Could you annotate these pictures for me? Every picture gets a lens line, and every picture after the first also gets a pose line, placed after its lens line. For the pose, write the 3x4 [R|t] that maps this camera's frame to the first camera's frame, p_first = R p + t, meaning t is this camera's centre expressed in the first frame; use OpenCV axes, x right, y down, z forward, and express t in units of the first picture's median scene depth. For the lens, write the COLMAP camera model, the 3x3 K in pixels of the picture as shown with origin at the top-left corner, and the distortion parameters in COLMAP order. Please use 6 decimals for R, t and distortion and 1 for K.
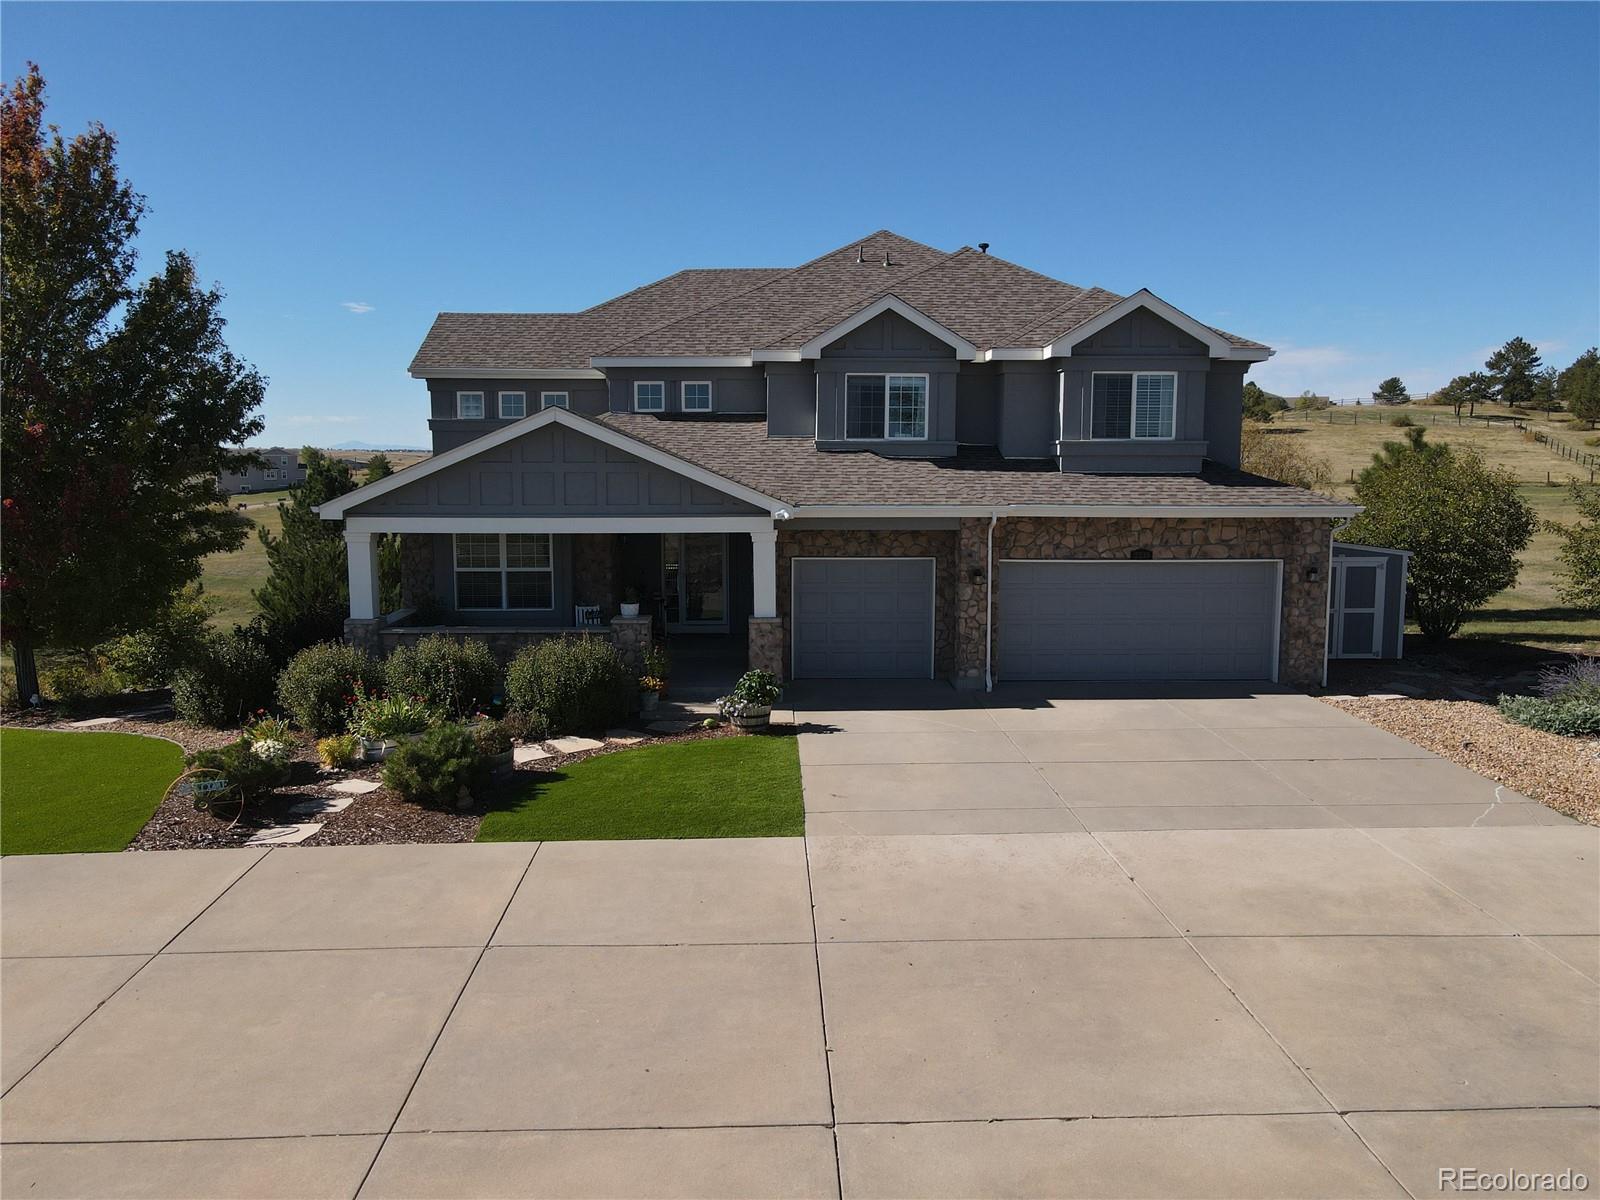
lens RADIAL K [[1179.6, 0, 791.0], [0, 1179.6, 592.4], [0, 0, 1]] dist [0.007989, 0.009652]
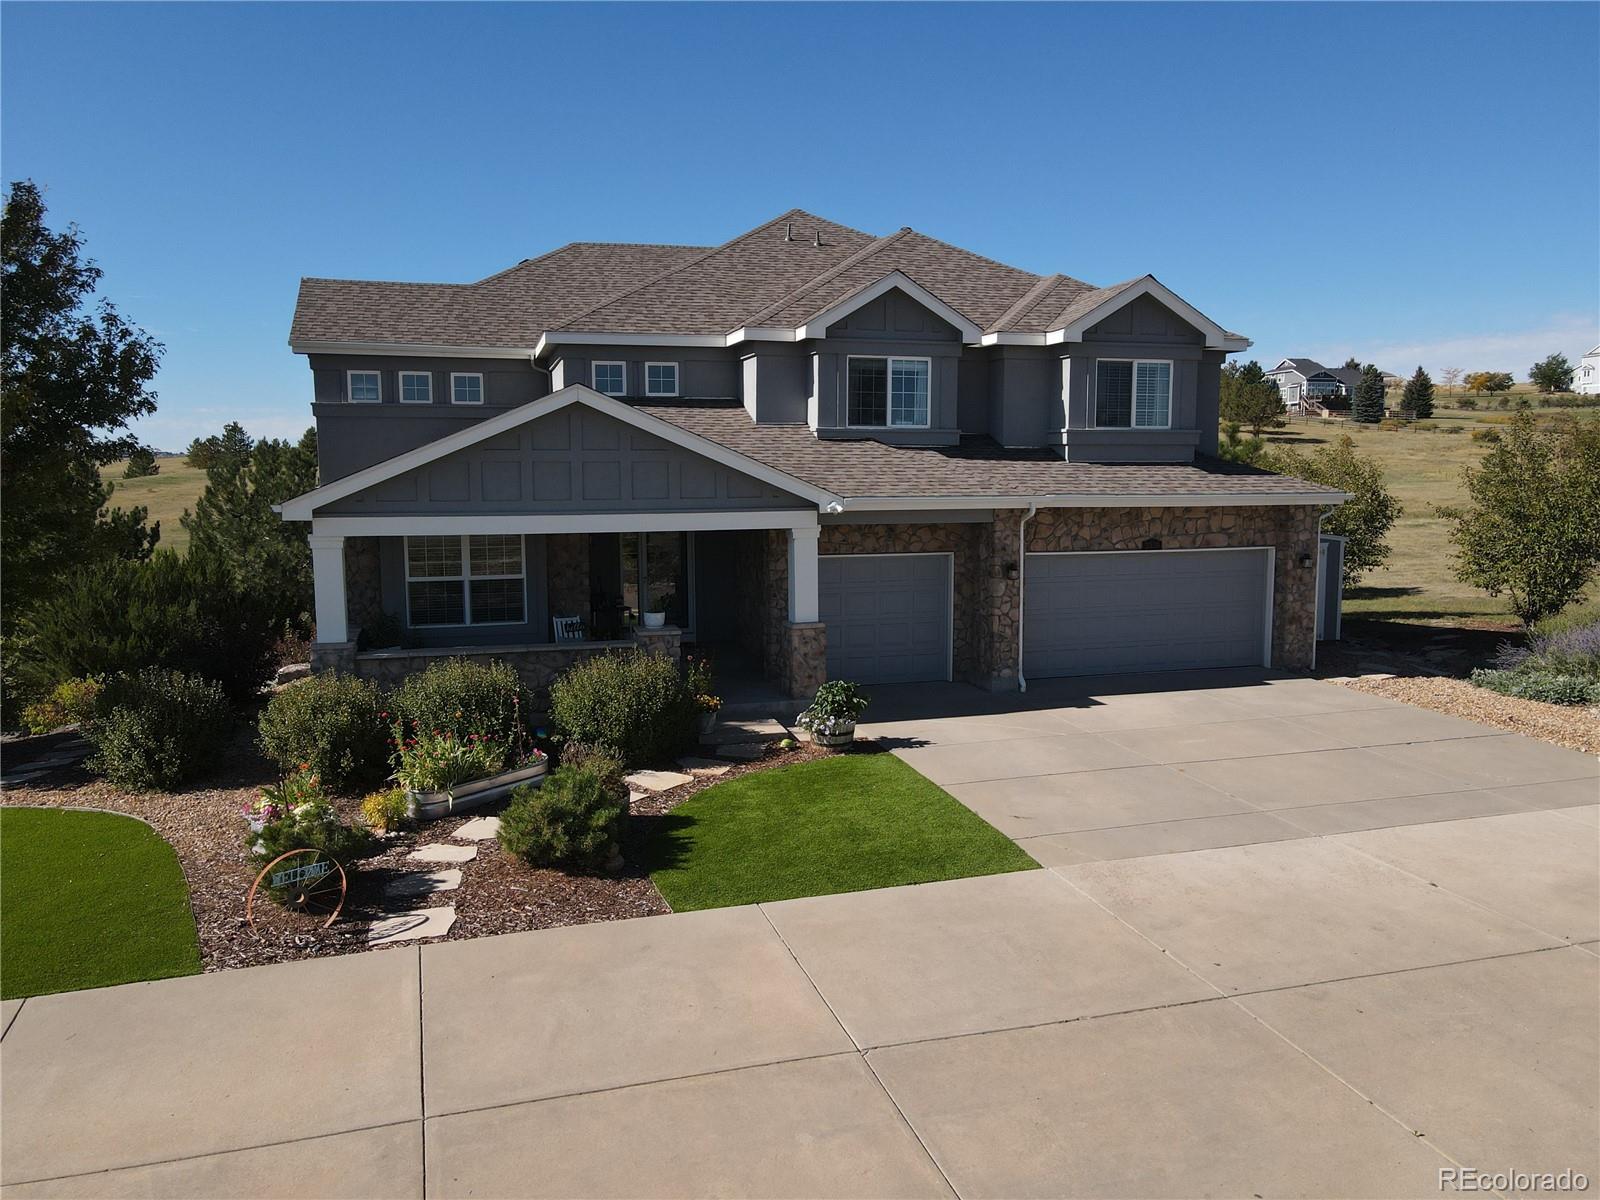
lens RADIAL K [[1179.6, 0, 789.6], [0, 1179.6, 589.8], [0, 0, 1]] dist [0.007989, 0.009652]
pose [[0.966061, -0.030244, 0.256539, -0.252126], [0.030951, 0.999520, 0.001284, -0.004950], [-0.256455, 0.006700, 0.966533, 0.126339]]
